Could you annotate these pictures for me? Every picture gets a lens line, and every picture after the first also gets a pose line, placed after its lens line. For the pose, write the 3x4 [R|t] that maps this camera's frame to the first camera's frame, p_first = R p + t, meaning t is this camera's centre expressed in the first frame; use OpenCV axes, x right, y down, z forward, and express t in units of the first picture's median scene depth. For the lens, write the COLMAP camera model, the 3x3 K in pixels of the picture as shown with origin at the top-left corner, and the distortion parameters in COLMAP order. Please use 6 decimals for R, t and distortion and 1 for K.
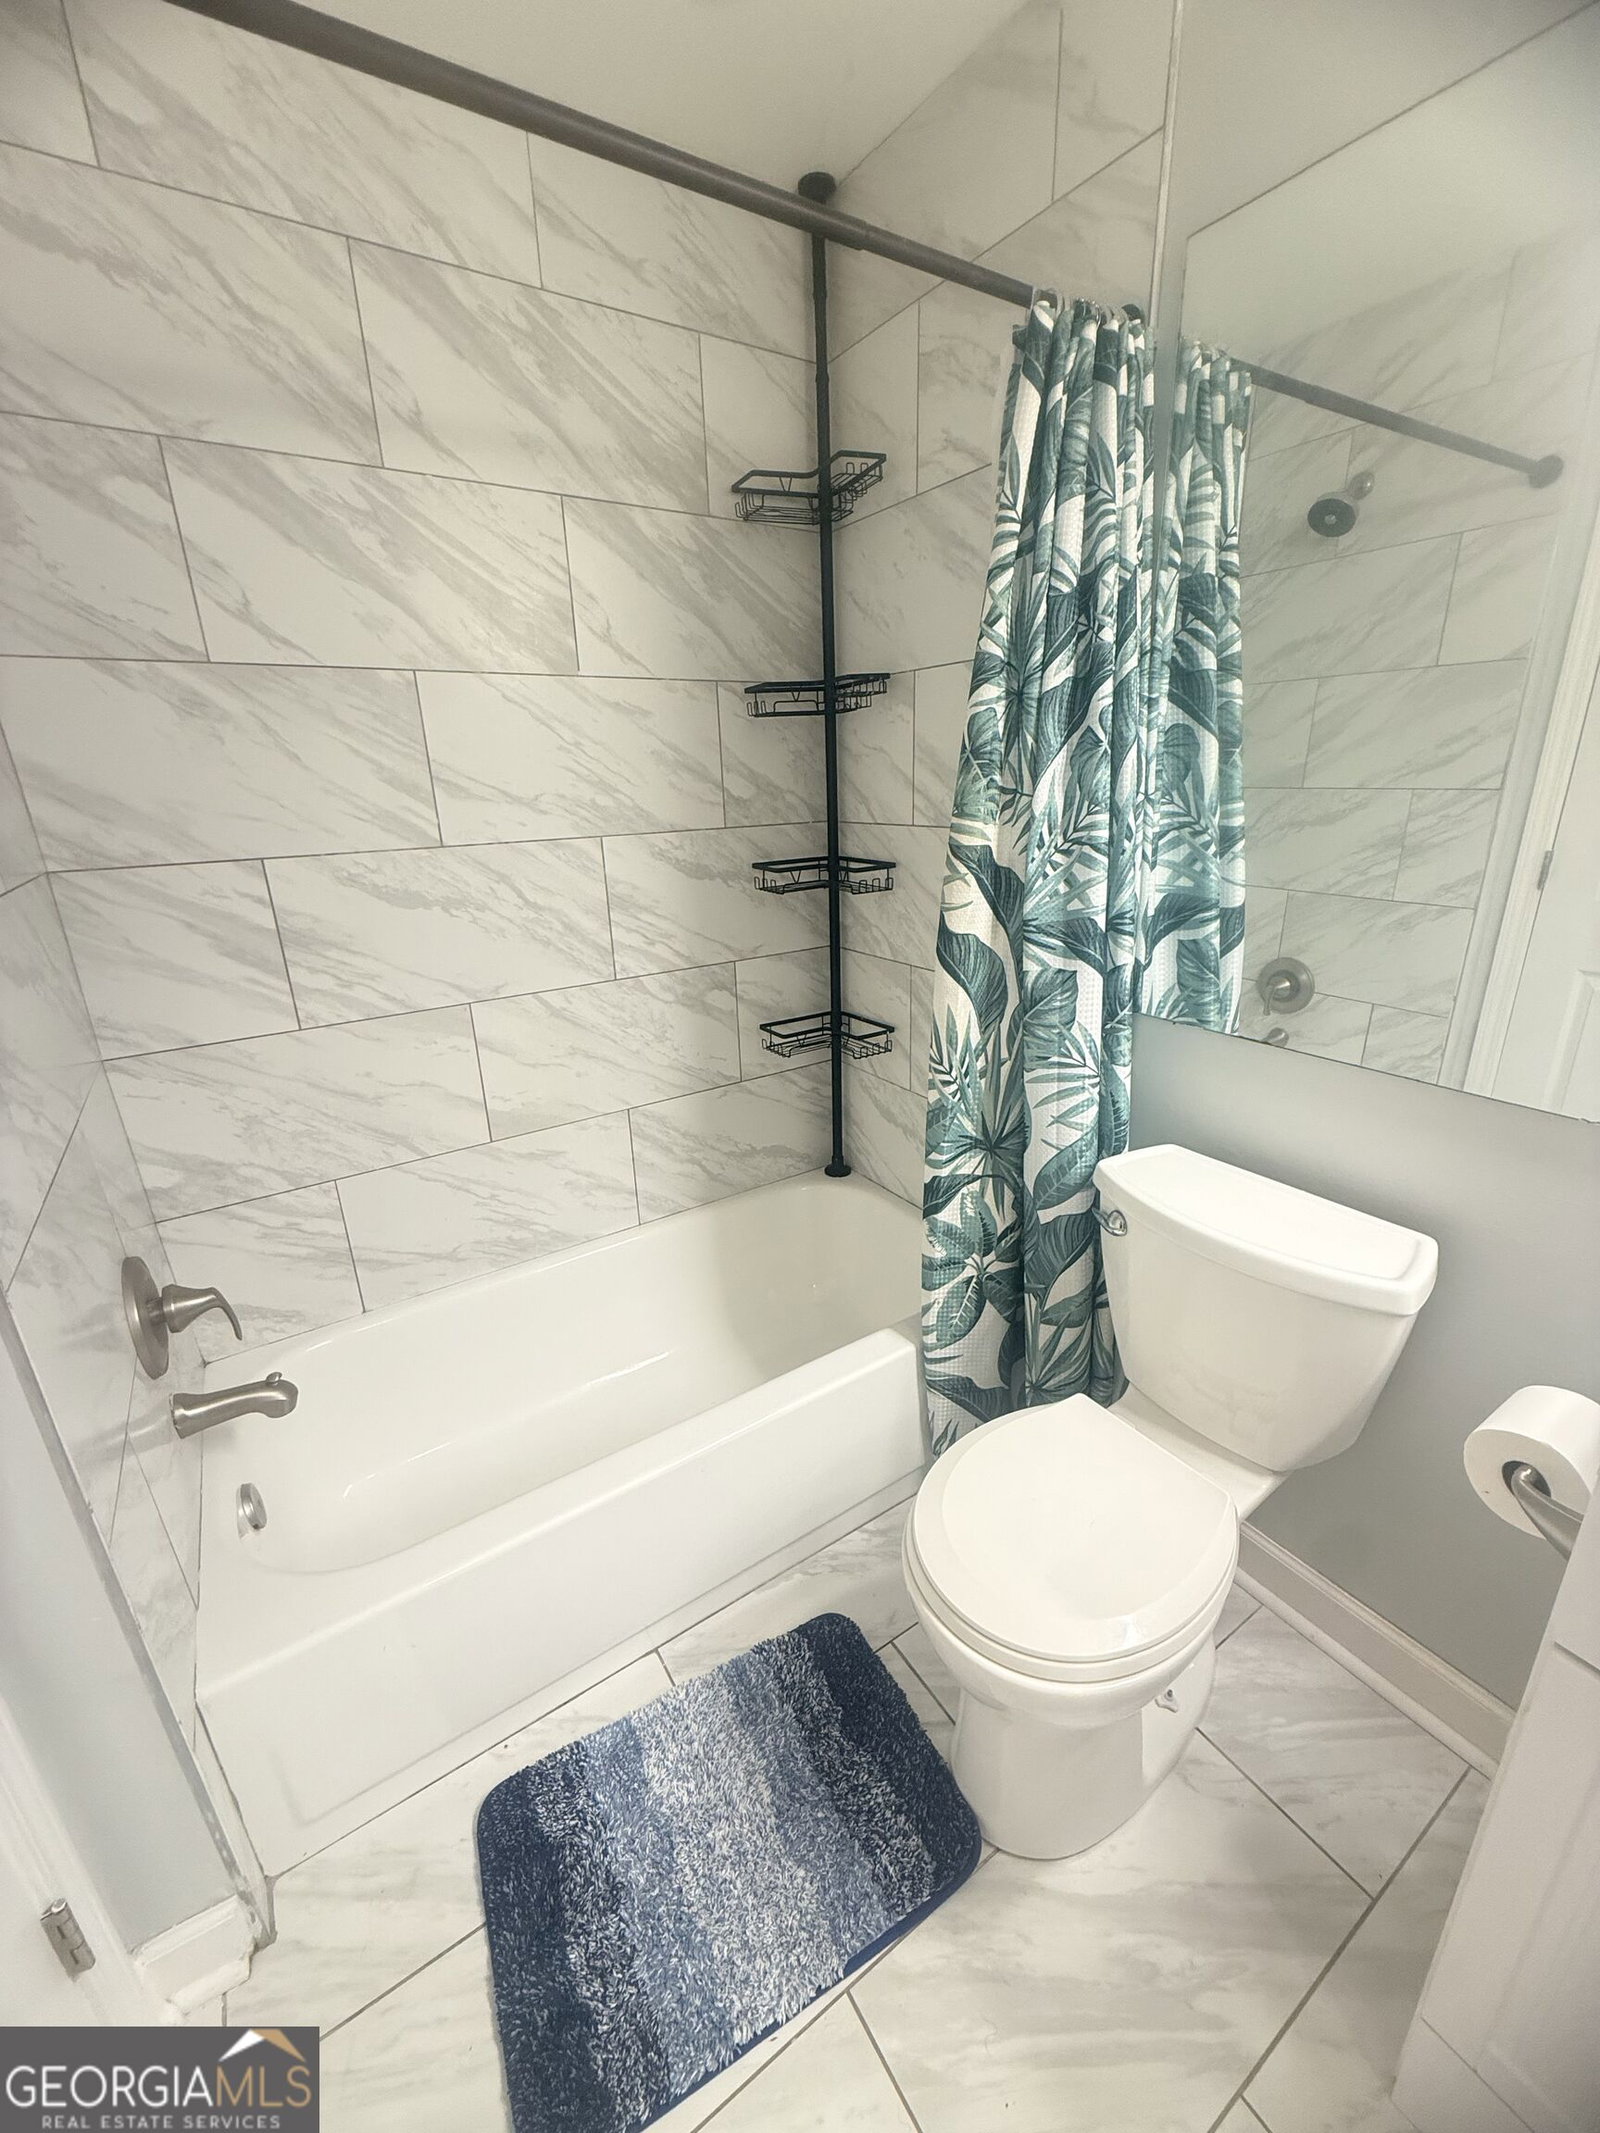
lens RADIAL K [[849.9, 0, 800.0], [0, 849.9, 1066.5], [0, 0, 1]] dist [-0.000218, 0.000340]
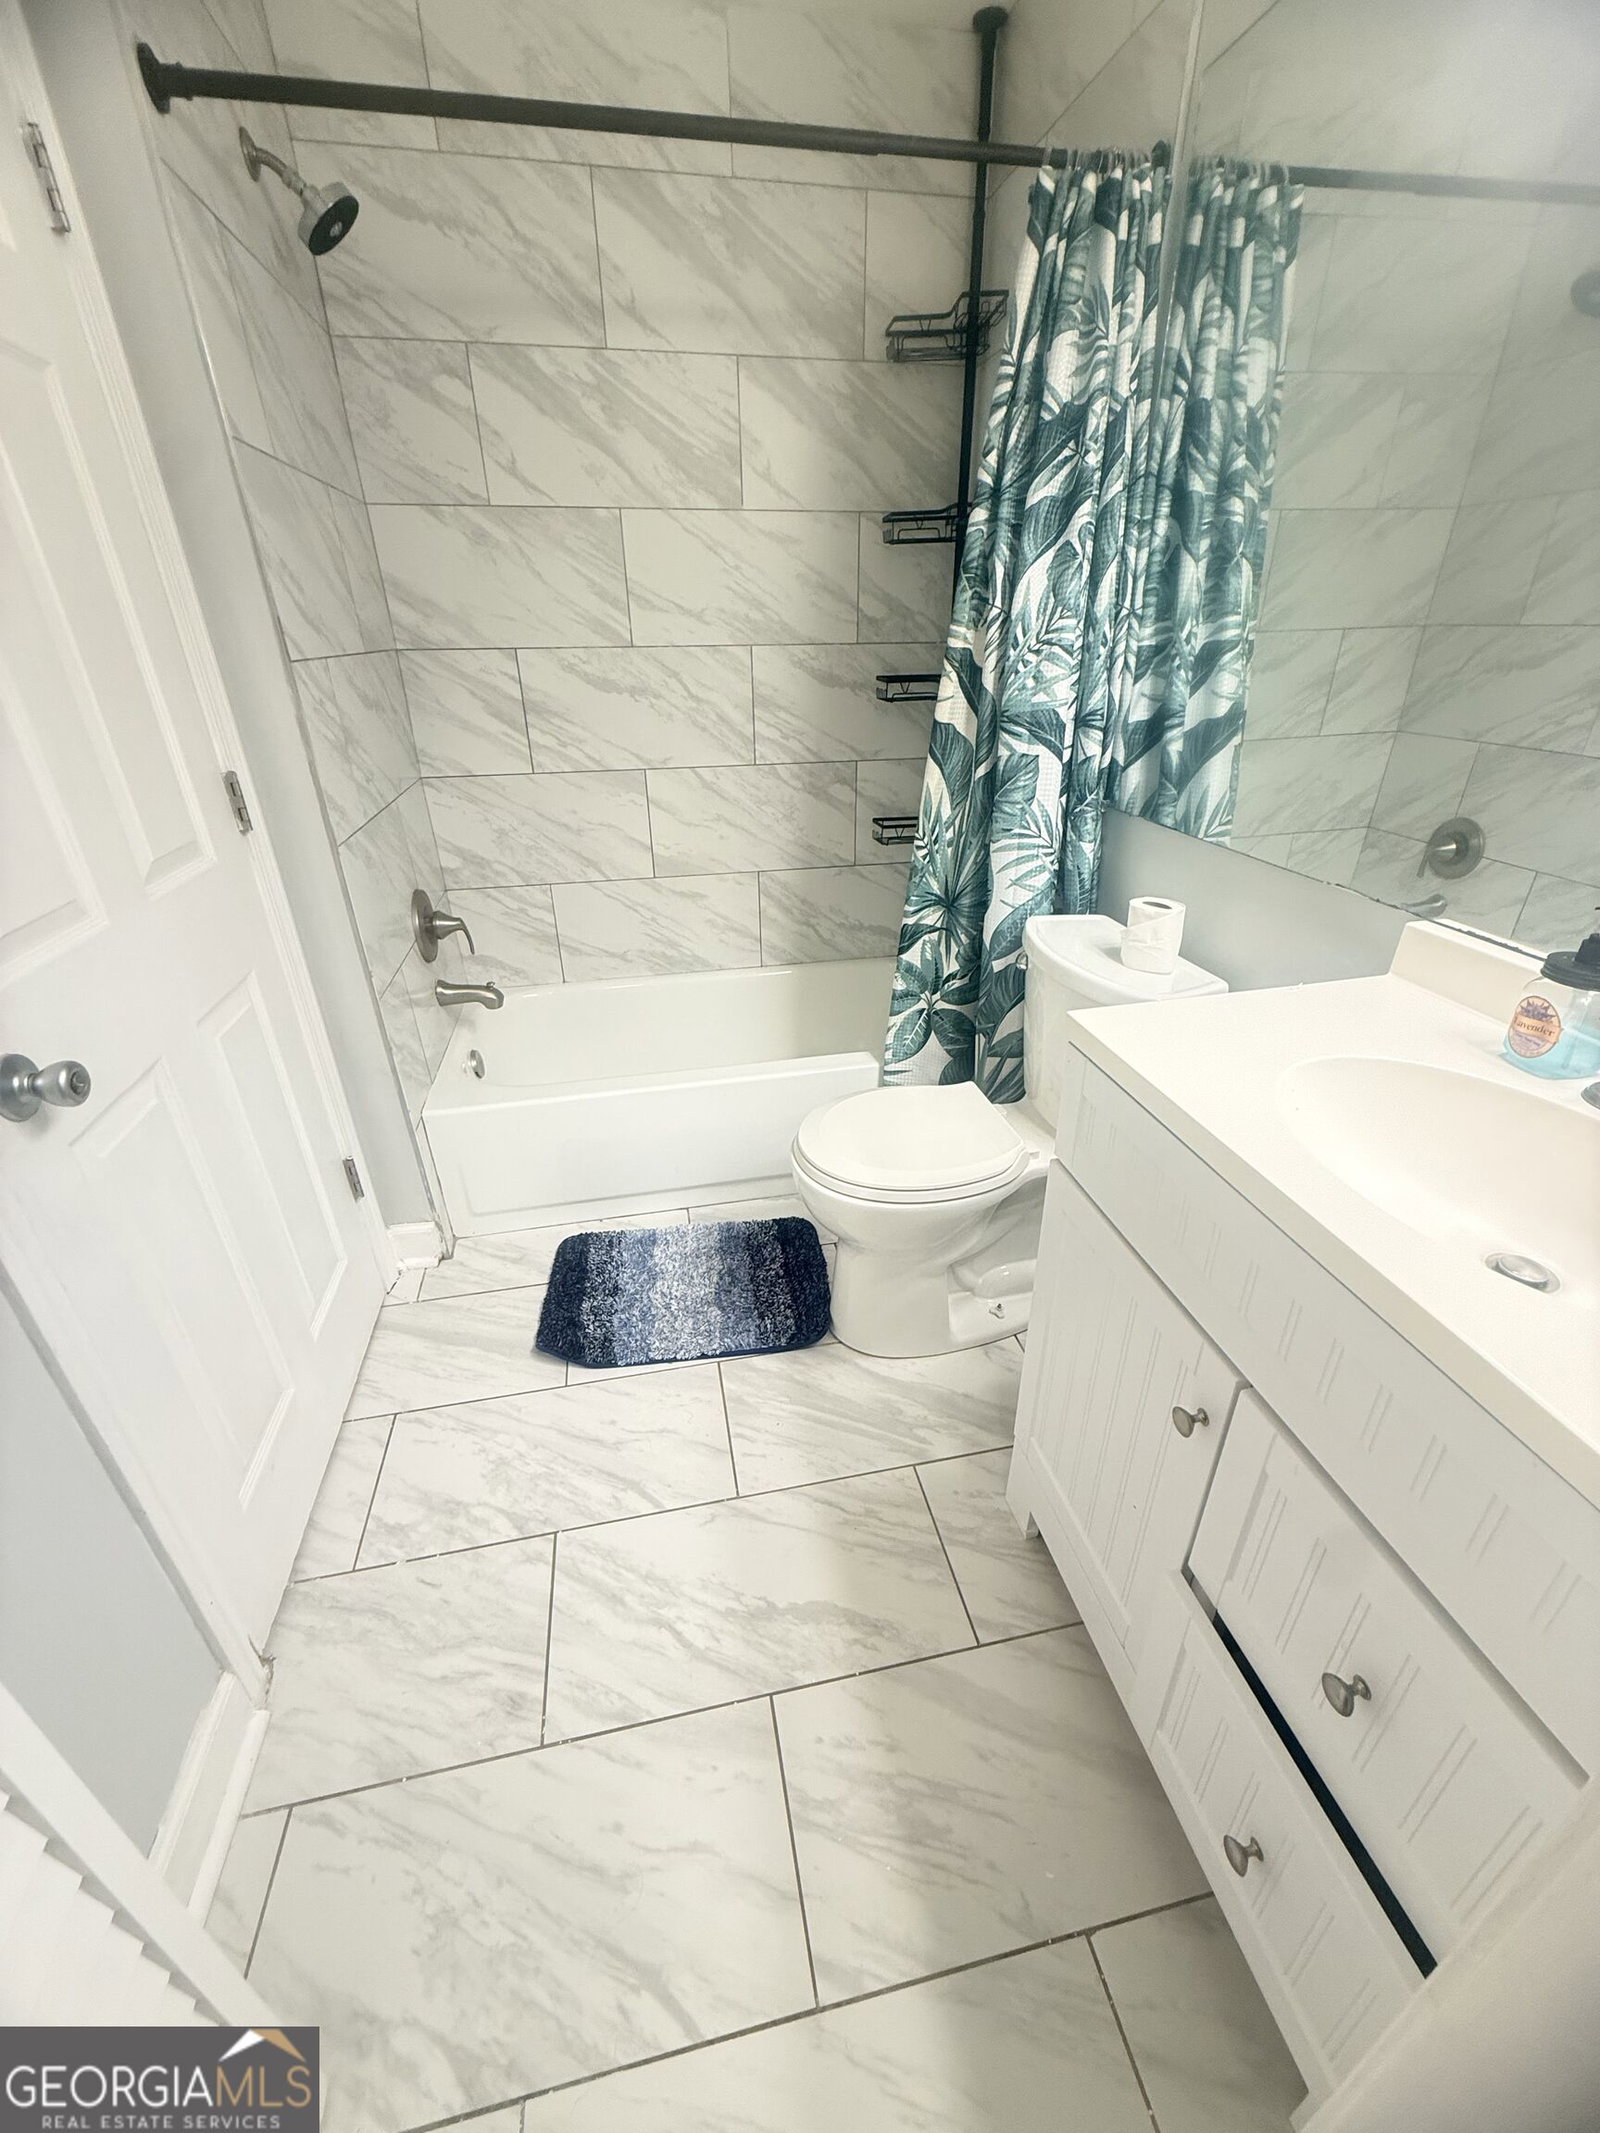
lens RADIAL K [[844.1, 0, 800.0], [0, 844.1, 1066.5], [0, 0, 1]] dist [0.000760, -0.000235]
pose [[0.930192, 0.185078, -0.317001, 0.421641], [-0.135096, 0.975583, 0.173165, 0.142405], [0.341310, -0.118252, 0.932483, -0.287804]]
